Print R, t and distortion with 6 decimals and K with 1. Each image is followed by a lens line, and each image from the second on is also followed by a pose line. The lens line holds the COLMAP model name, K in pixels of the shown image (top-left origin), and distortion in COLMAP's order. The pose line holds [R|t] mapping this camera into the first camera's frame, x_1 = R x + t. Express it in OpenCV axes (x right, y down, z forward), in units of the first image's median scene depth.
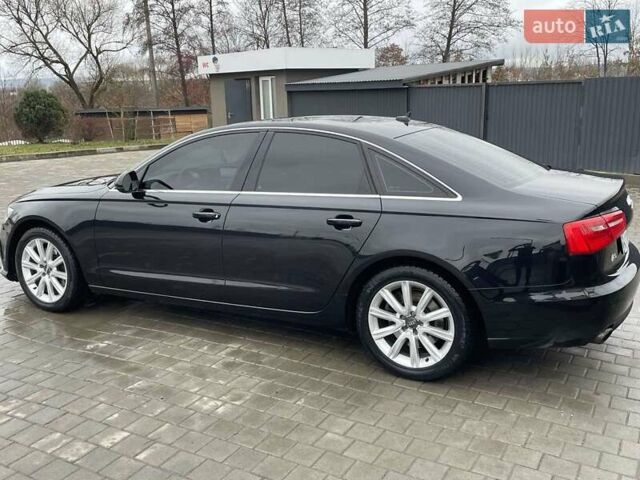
lens RADIAL K [[615.8, 0, 320.0], [0, 615.8, 240.0], [0, 0, 1]] dist [0.114807, -0.177670]
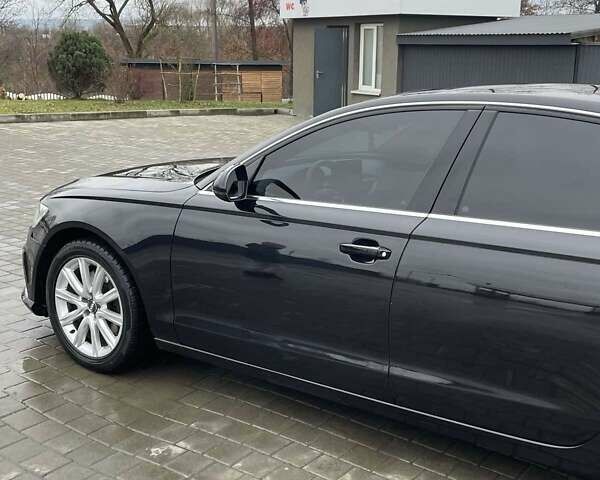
lens RADIAL K [[768.5, 0, 316.3], [0, 768.5, 237.3], [0, 0, 1]] dist [0.156326, -0.353779]
pose [[0.991987, 0.065827, -0.107836, -0.122743], [-0.065018, 0.997823, 0.010999, -0.046208], [0.108325, -0.003900, 0.994108, 0.222515]]
